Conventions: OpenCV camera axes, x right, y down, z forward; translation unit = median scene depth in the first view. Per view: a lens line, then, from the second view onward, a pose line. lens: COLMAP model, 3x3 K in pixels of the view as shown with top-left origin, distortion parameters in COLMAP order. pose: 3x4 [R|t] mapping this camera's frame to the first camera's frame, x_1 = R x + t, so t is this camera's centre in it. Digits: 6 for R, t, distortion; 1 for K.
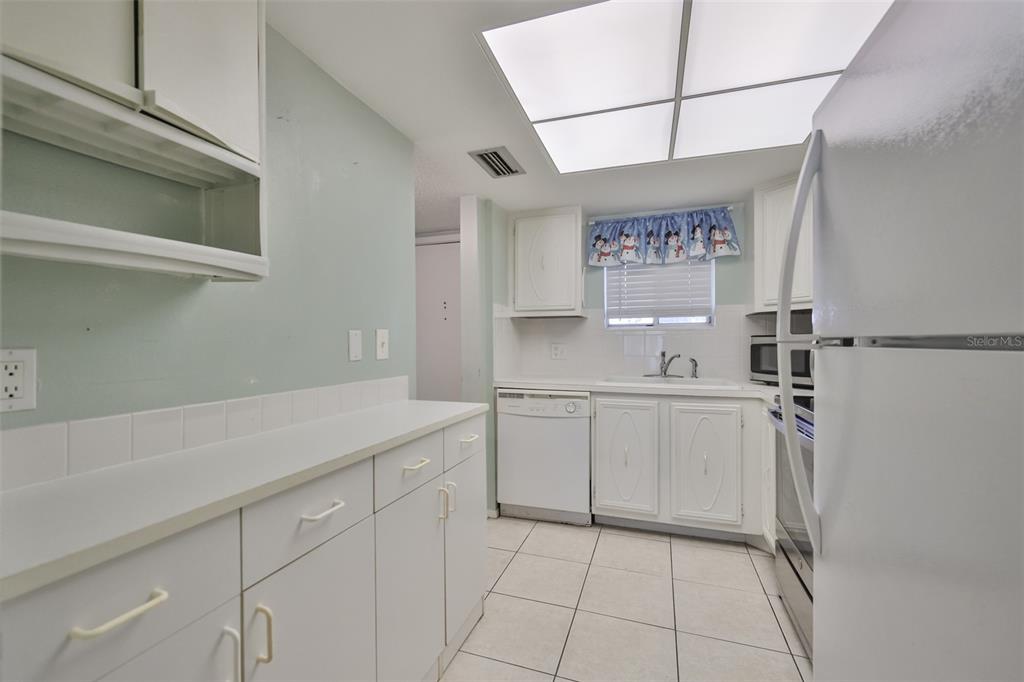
lens RADIAL K [[433.9, 0, 505.9], [0, 433.9, 335.1], [0, 0, 1]] dist [-0.004391, -0.000082]
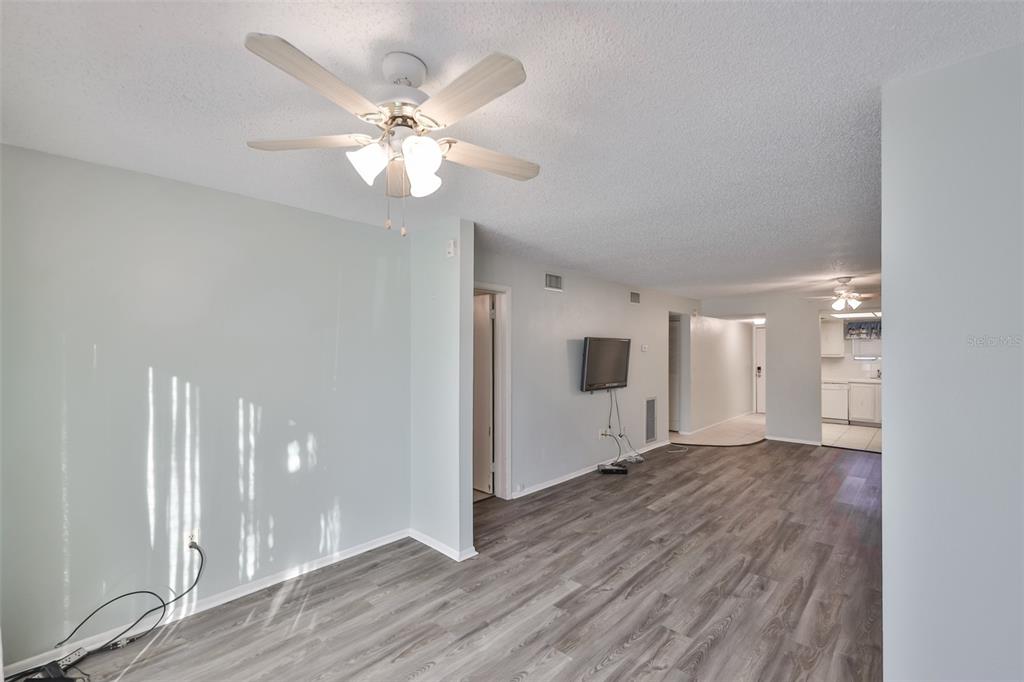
lens RADIAL K [[433.5, 0, 507.2], [0, 433.5, 342.8], [0, 0, 1]] dist [0.001798, 0.000098]
pose [[0.910912, -0.004677, -0.412573, -0.712500], [-0.000038, 0.999935, -0.011419, -0.110553], [0.412600, 0.010417, 0.910853, -2.715835]]
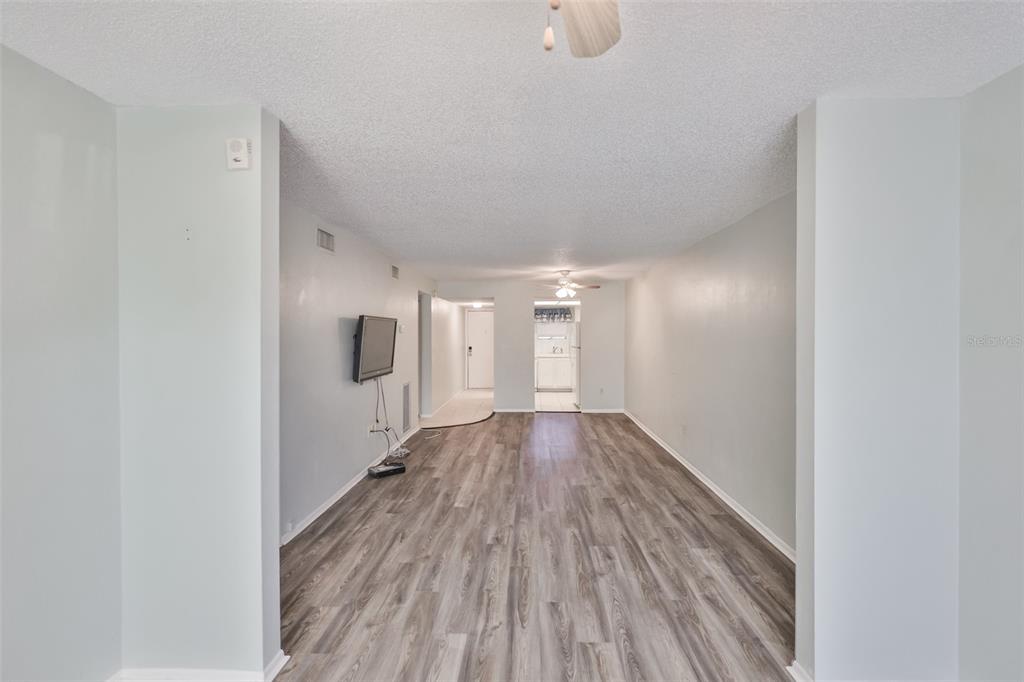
lens RADIAL K [[438.0, 0, 515.9], [0, 438.0, 333.3], [0, 0, 1]] dist [-0.000870, 0.000041]
pose [[0.953460, -0.000579, 0.301518, -1.090137], [-0.002009, 0.999964, 0.008273, -0.106755], [-0.301512, -0.008493, 0.953425, -2.511565]]
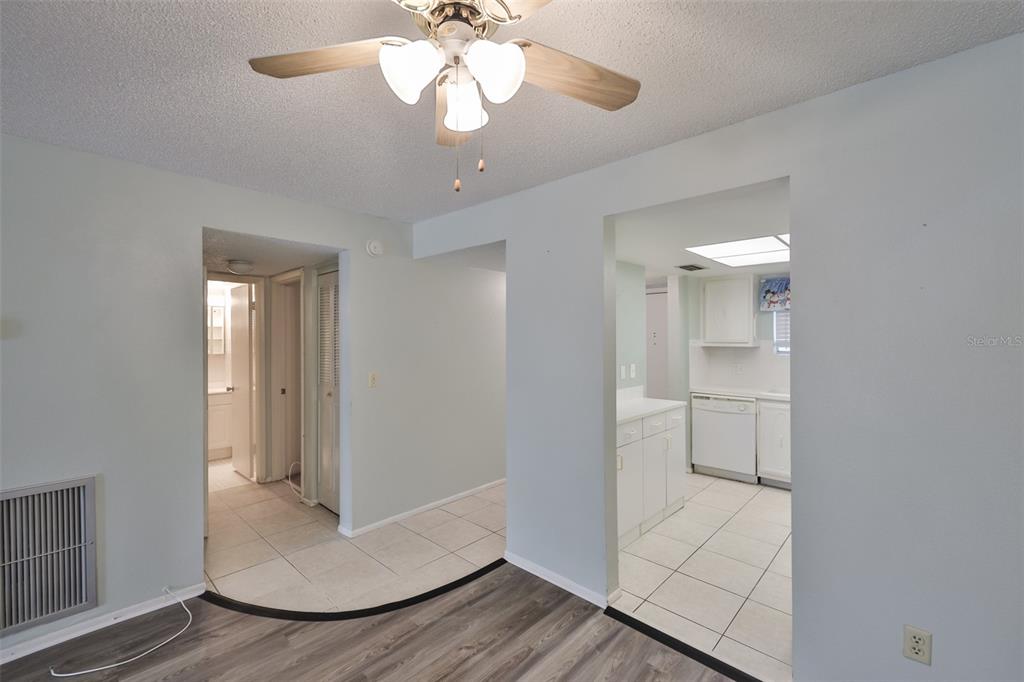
lens RADIAL K [[433.9, 0, 505.9], [0, 433.9, 335.1], [0, 0, 1]] dist [-0.004391, -0.000082]
pose [[0.908907, -0.002392, -0.416993, 0.023305], [0.008225, 0.999892, 0.012193, -0.113754], [0.416919, -0.014512, 0.908828, -0.731459]]
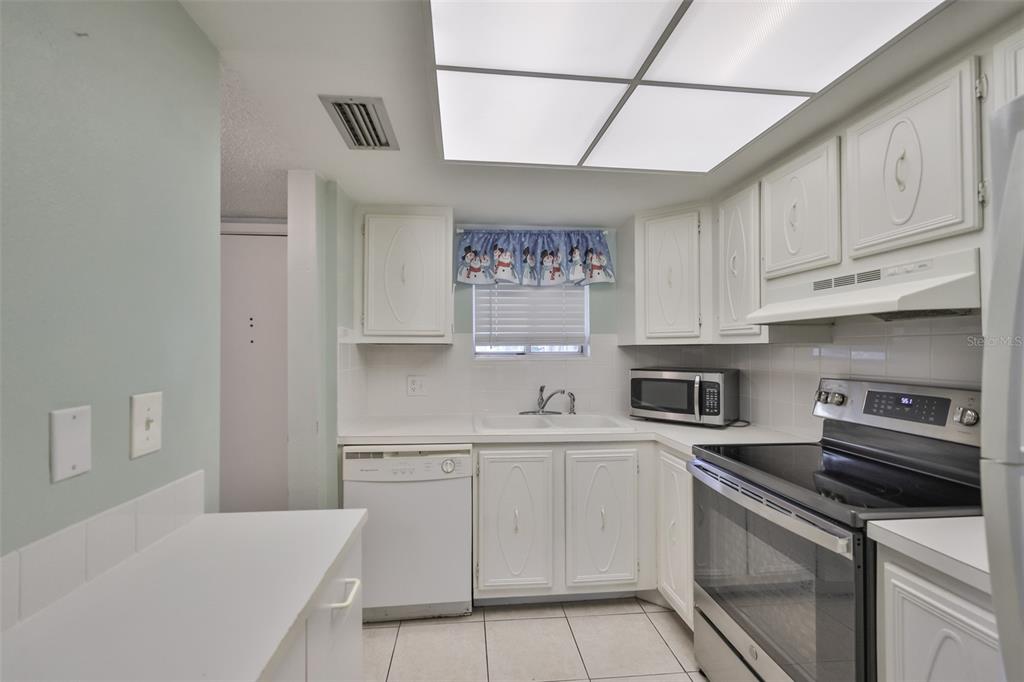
lens RADIAL K [[433.5, 0, 507.2], [0, 433.5, 342.8], [0, 0, 1]] dist [0.001798, 0.000098]
pose [[0.906578, 0.011246, 0.421889, -0.074881], [-0.009216, 0.999934, -0.006851, -0.043263], [-0.421938, 0.002323, 0.906622, 0.231241]]
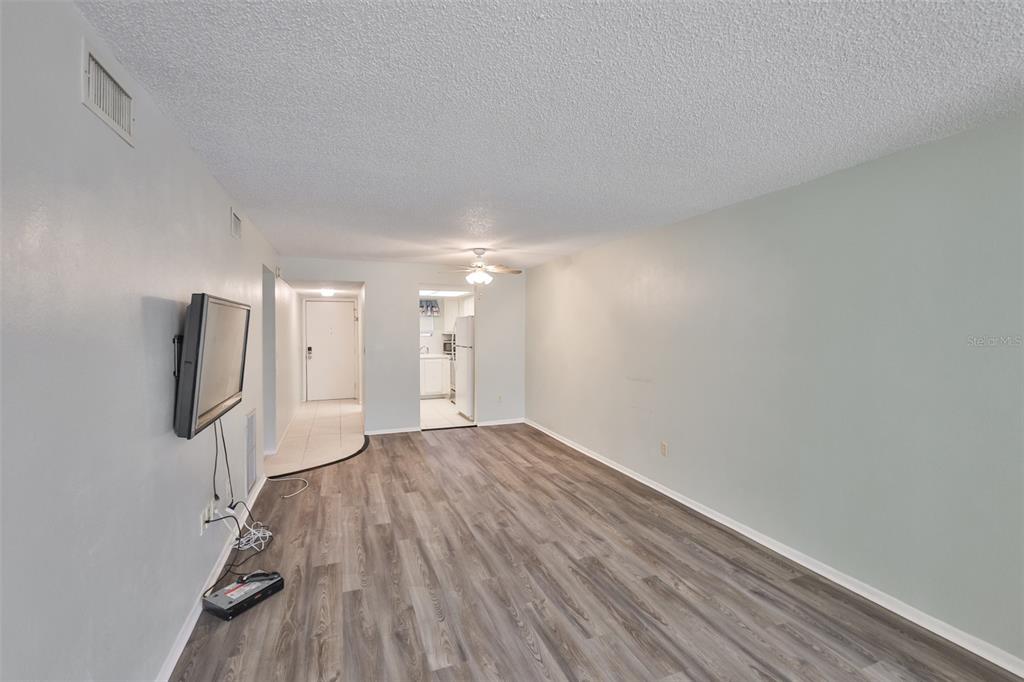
lens RADIAL K [[433.9, 0, 505.9], [0, 433.9, 335.1], [0, 0, 1]] dist [-0.004391, -0.000082]
pose [[0.760701, -0.009265, 0.649037, -1.207422], [-0.005434, 0.999772, 0.020641, -0.105658], [-0.649080, -0.019229, 0.760477, -1.811644]]
